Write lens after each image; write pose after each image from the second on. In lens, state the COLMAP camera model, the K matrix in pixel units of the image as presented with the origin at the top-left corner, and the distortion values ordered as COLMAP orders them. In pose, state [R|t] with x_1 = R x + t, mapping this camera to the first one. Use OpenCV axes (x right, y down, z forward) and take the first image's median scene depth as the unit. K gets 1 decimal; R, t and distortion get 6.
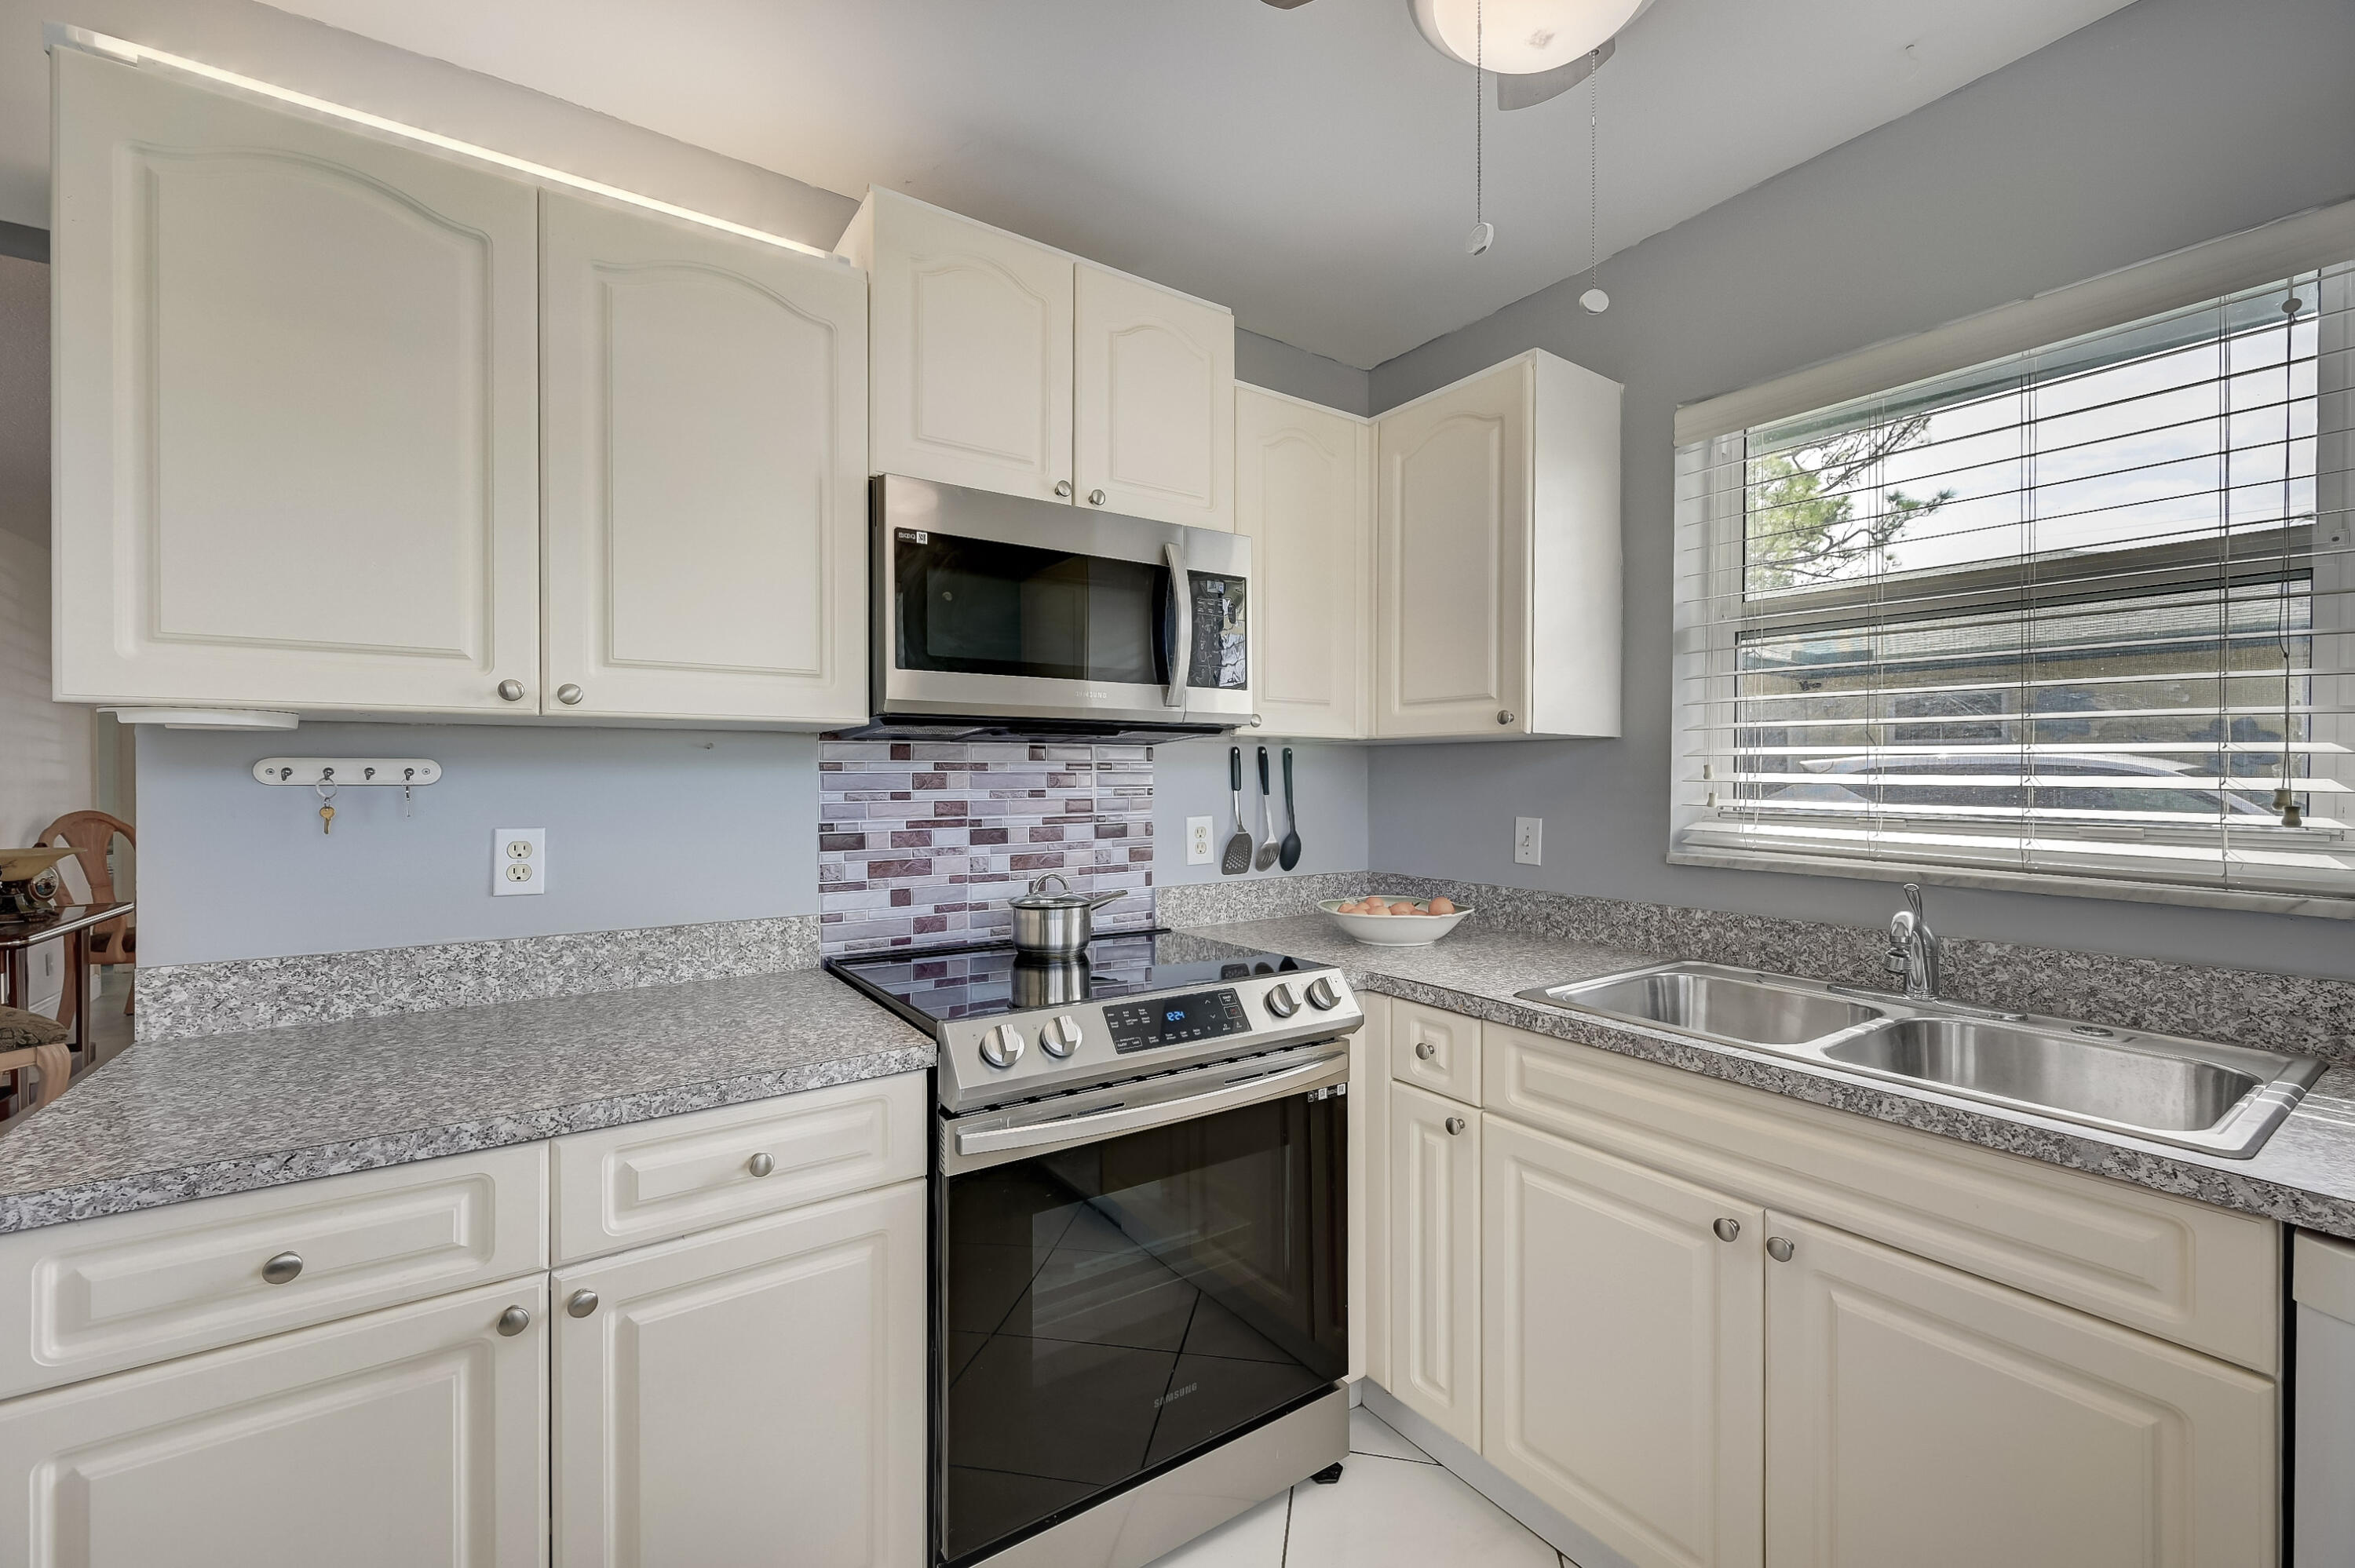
lens RADIAL K [[955.8, 0, 1180.5], [0, 955.8, 781.1], [0, 0, 1]] dist [-0.000525, 0.000521]
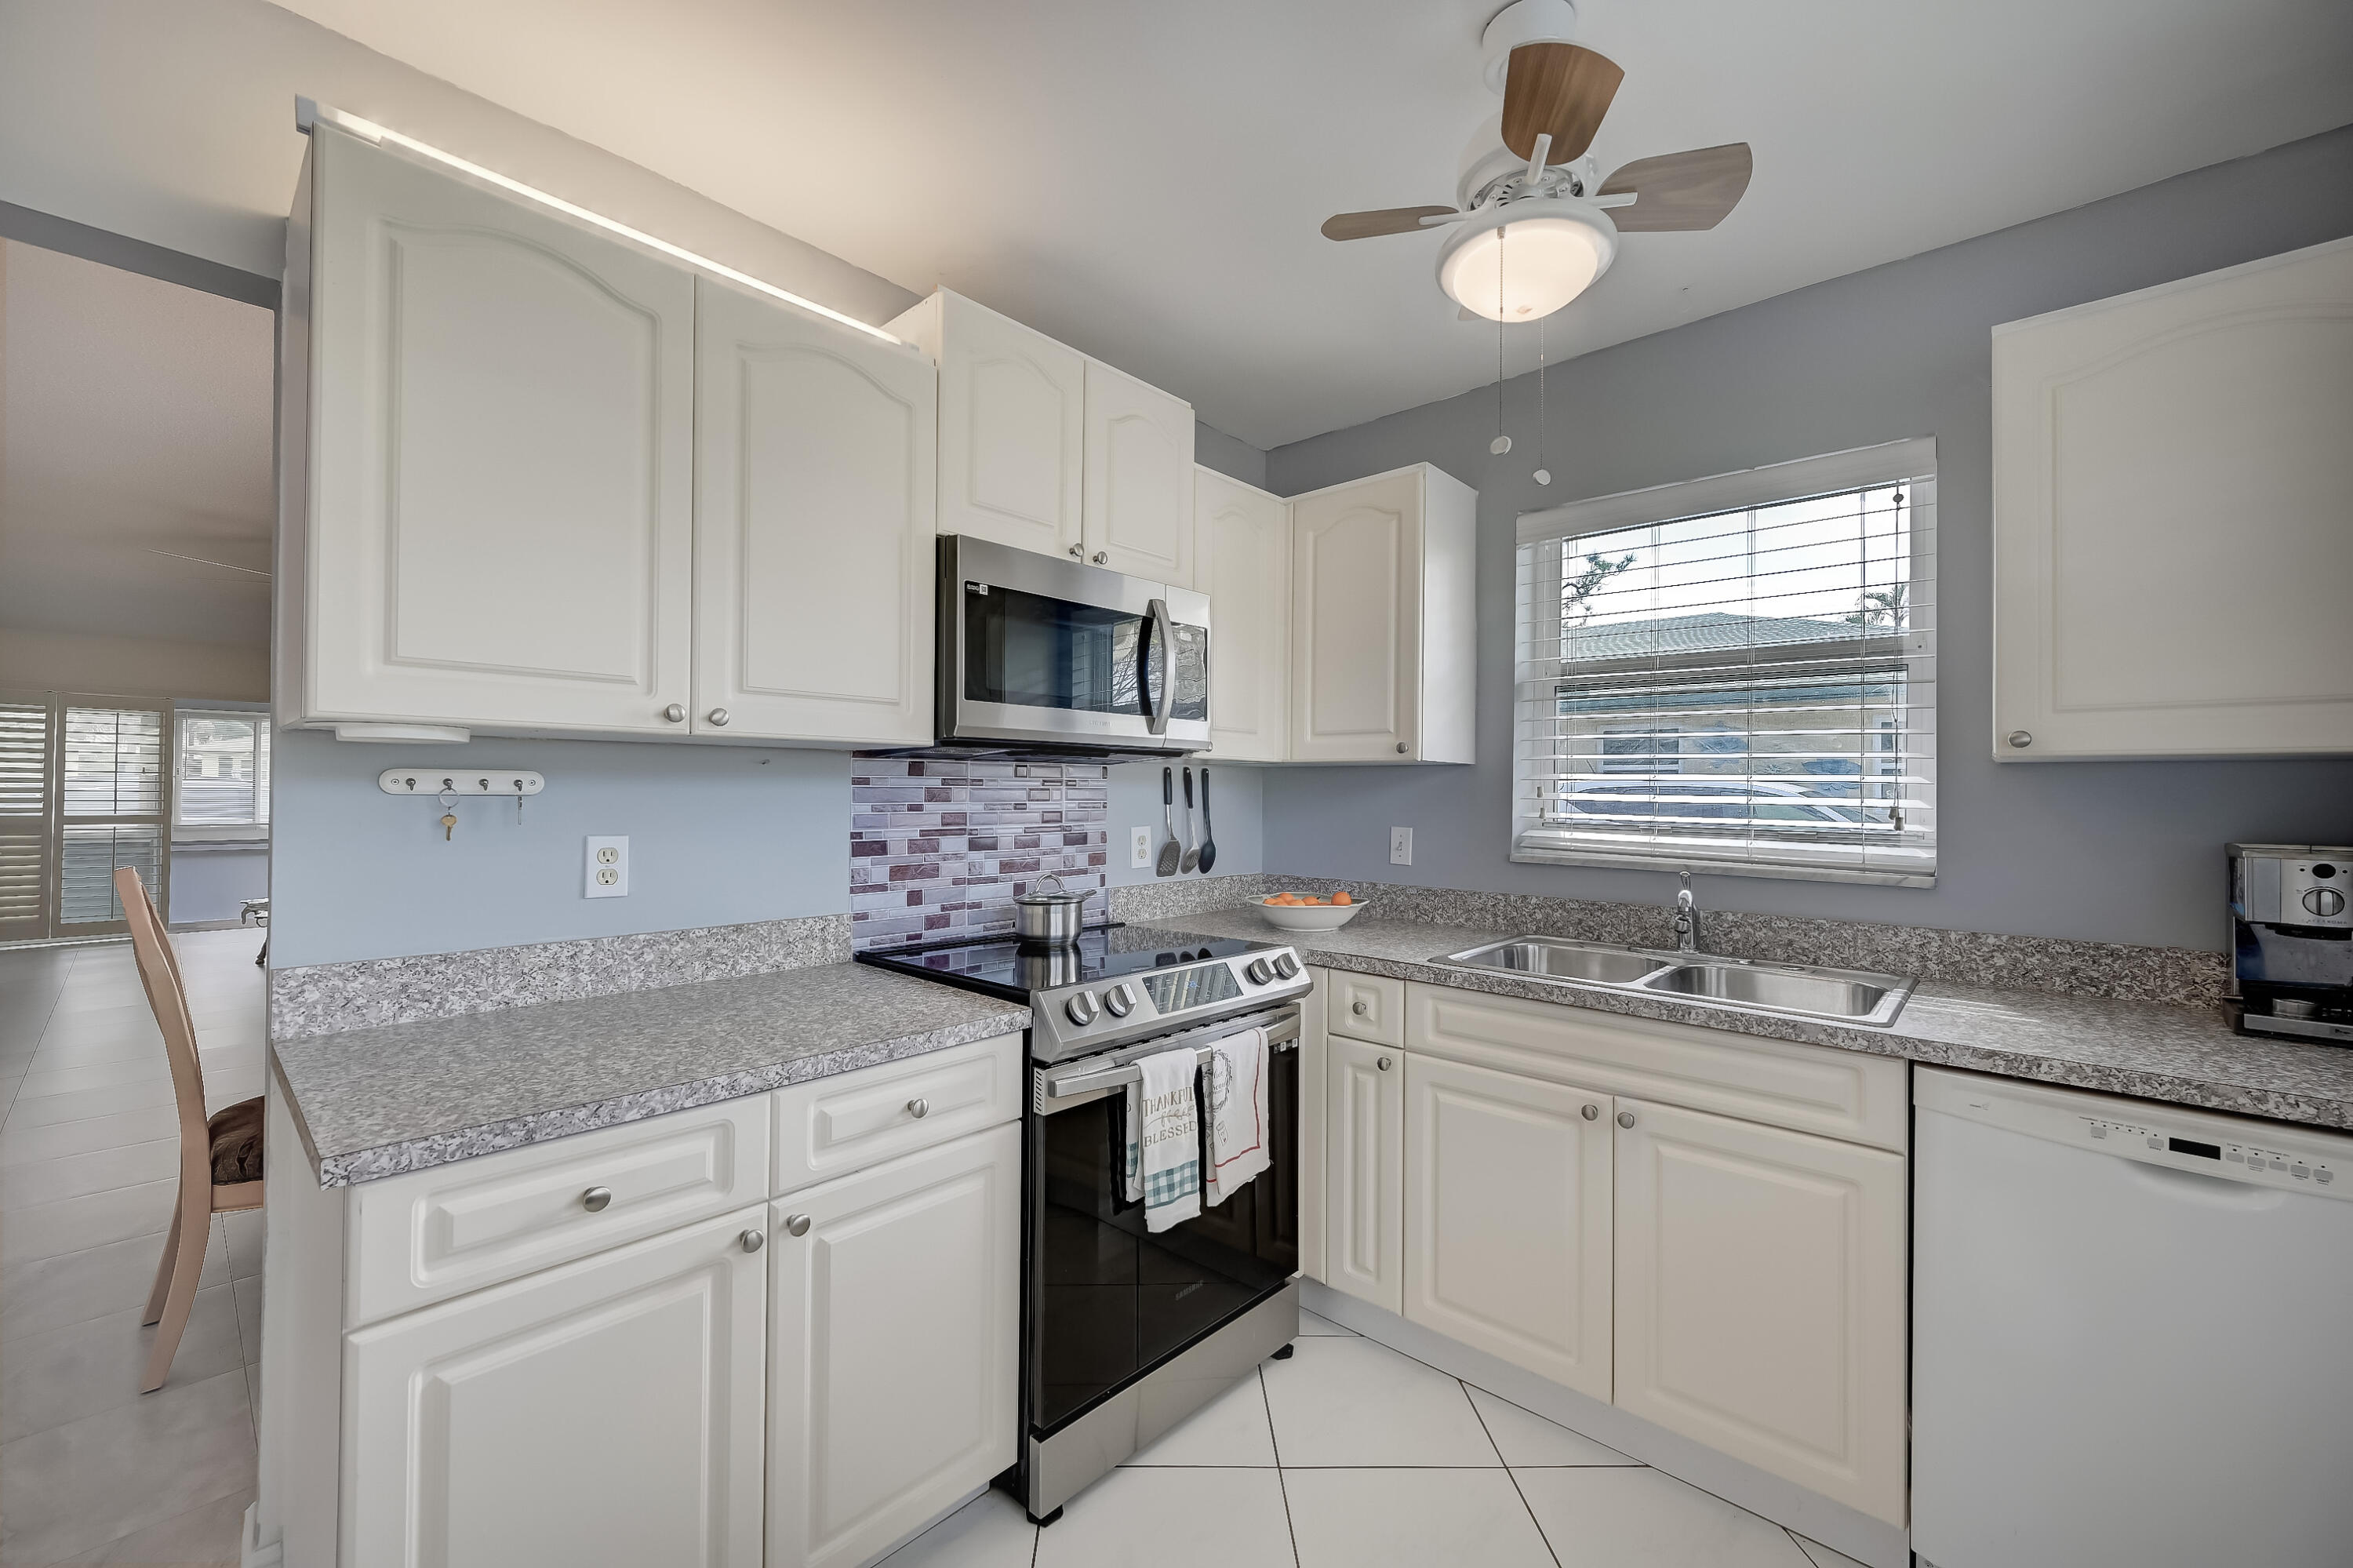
lens RADIAL K [[946.3, 0, 1194.4], [0, 946.3, 786.9], [0, 0, 1]] dist [0.000345, 0.000314]
pose [[0.969830, 0.009434, 0.243601, -0.270158], [-0.007108, 0.999920, -0.010427, 0.000358], [-0.243680, 0.008381, 0.969820, -0.179410]]
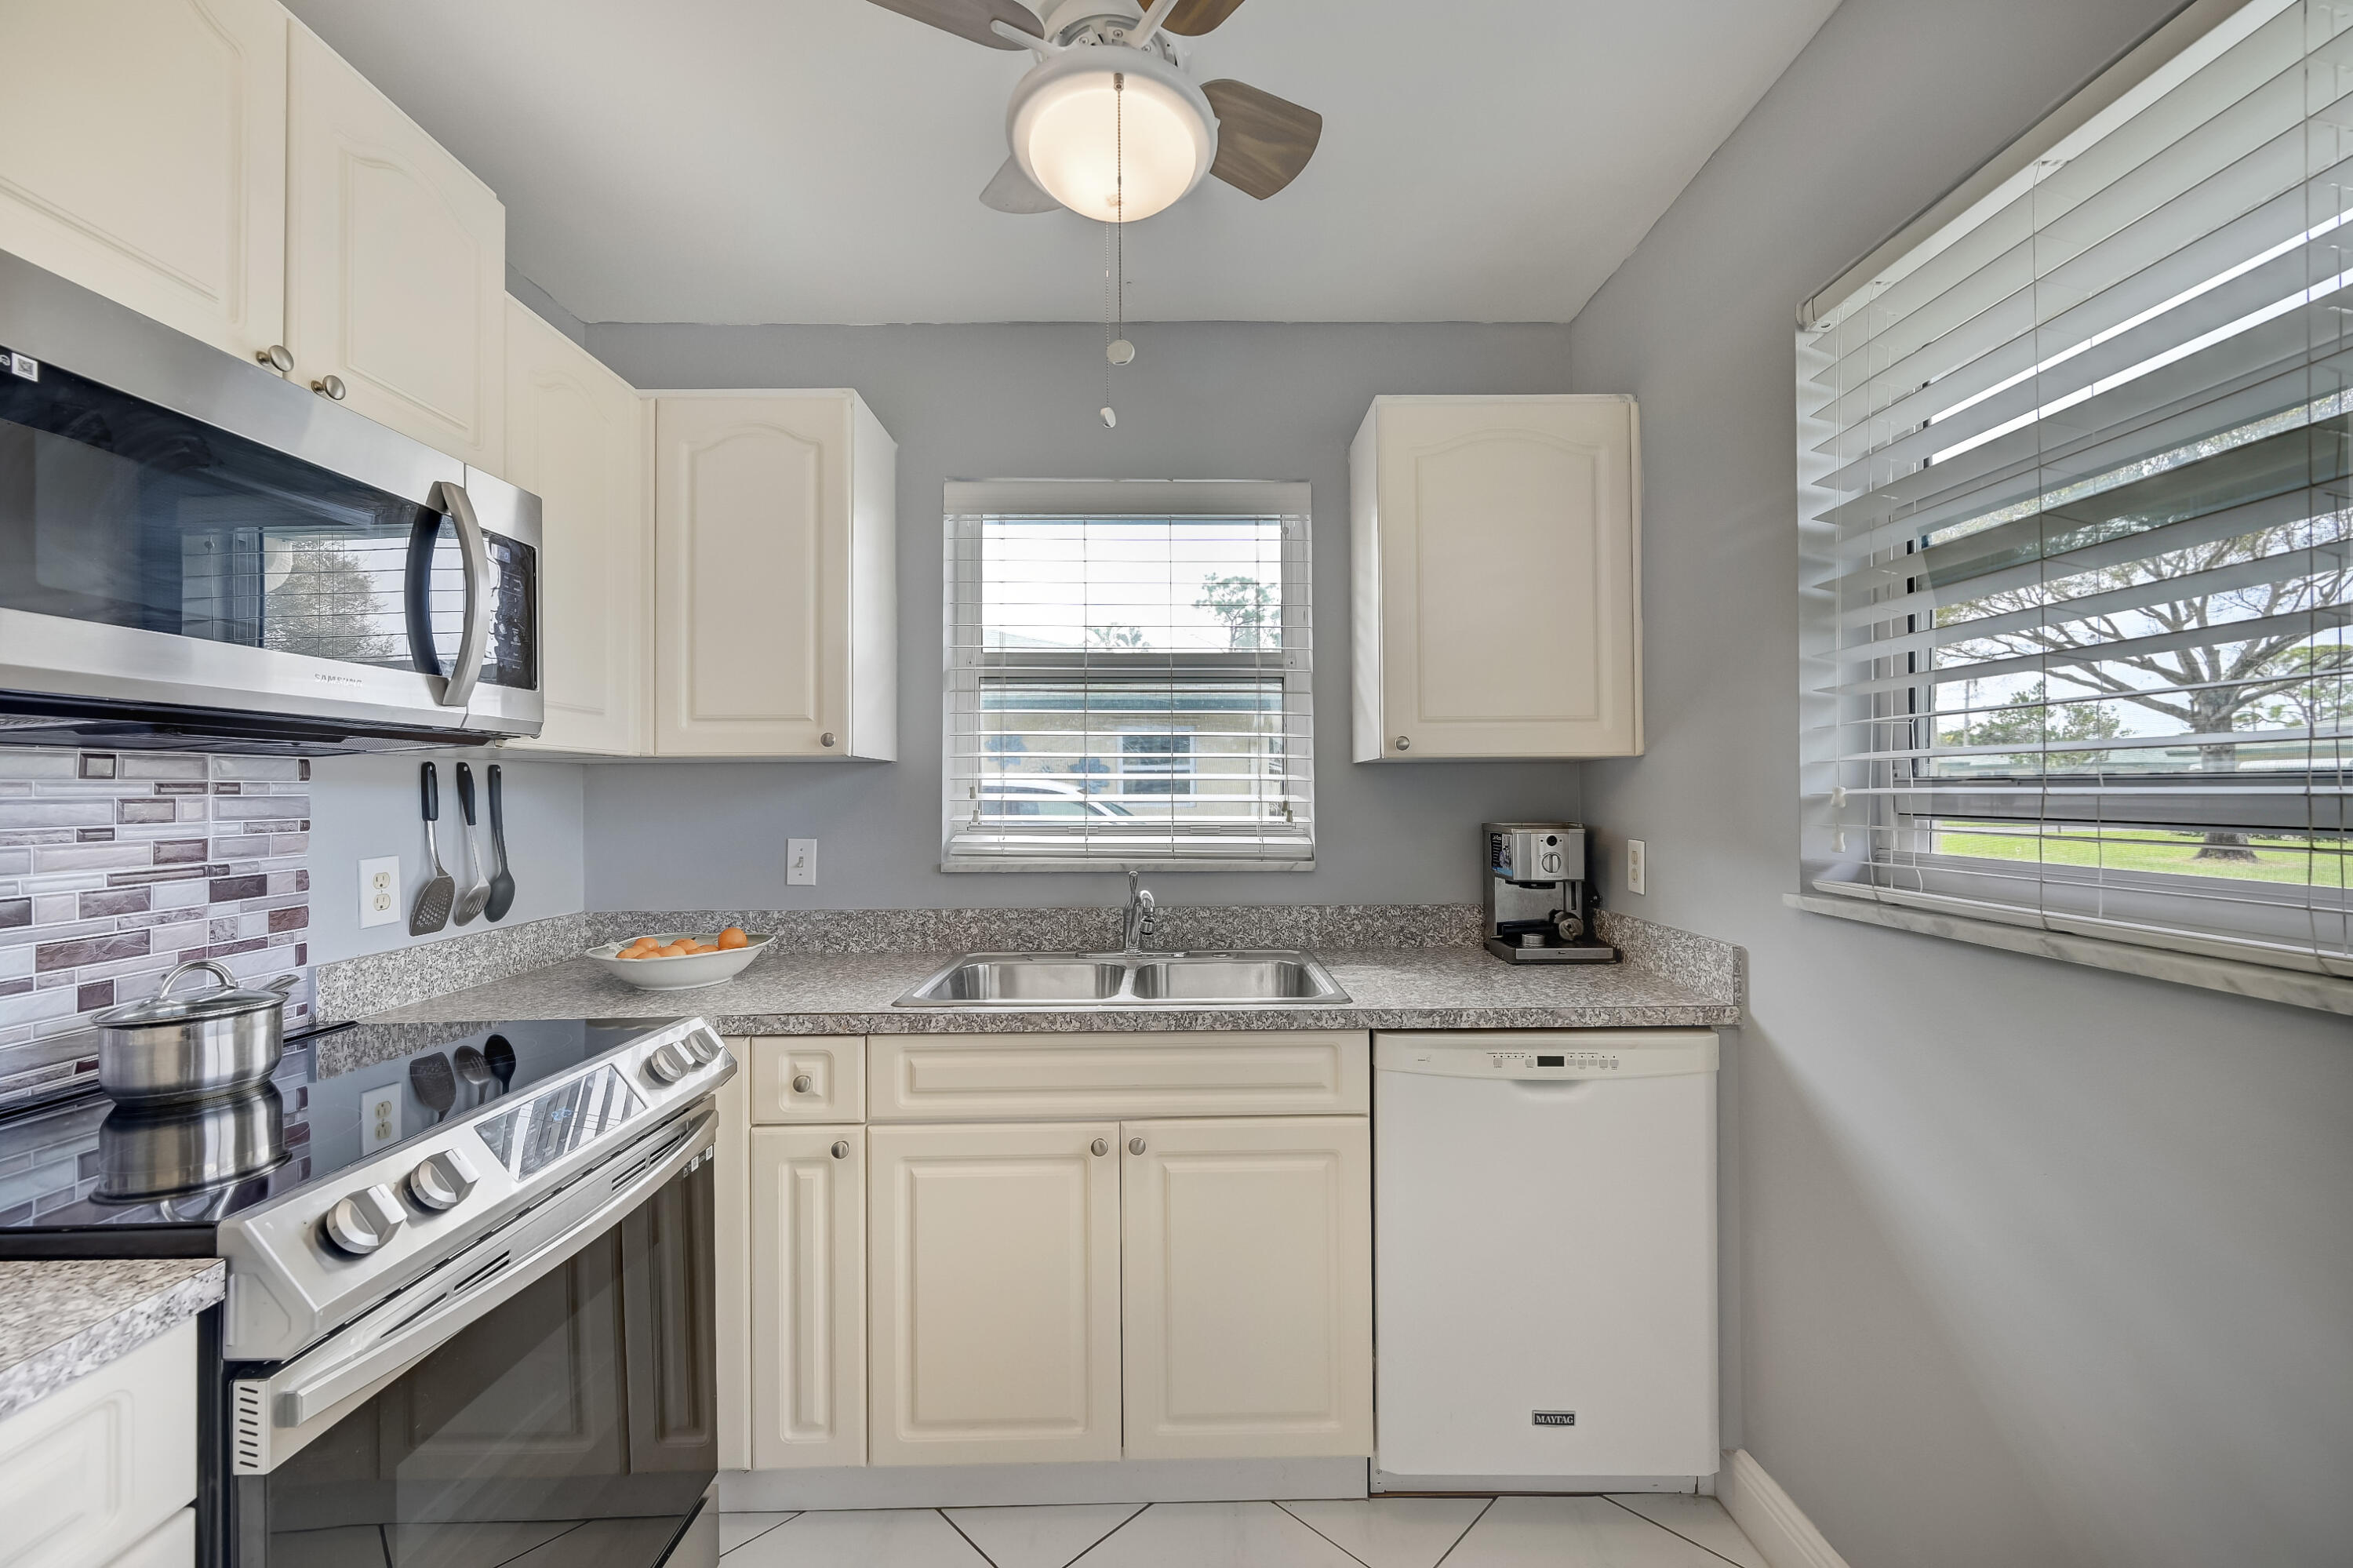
lens RADIAL K [[939.8, 0, 1210.5], [0, 939.8, 785.1], [0, 0, 1]] dist [-0.001086, 0.000223]
pose [[0.543968, 0.002794, 0.839101, -0.315545], [0.011944, 0.999867, -0.011072, -0.003040], [-0.839021, 0.016045, 0.543862, 0.133793]]
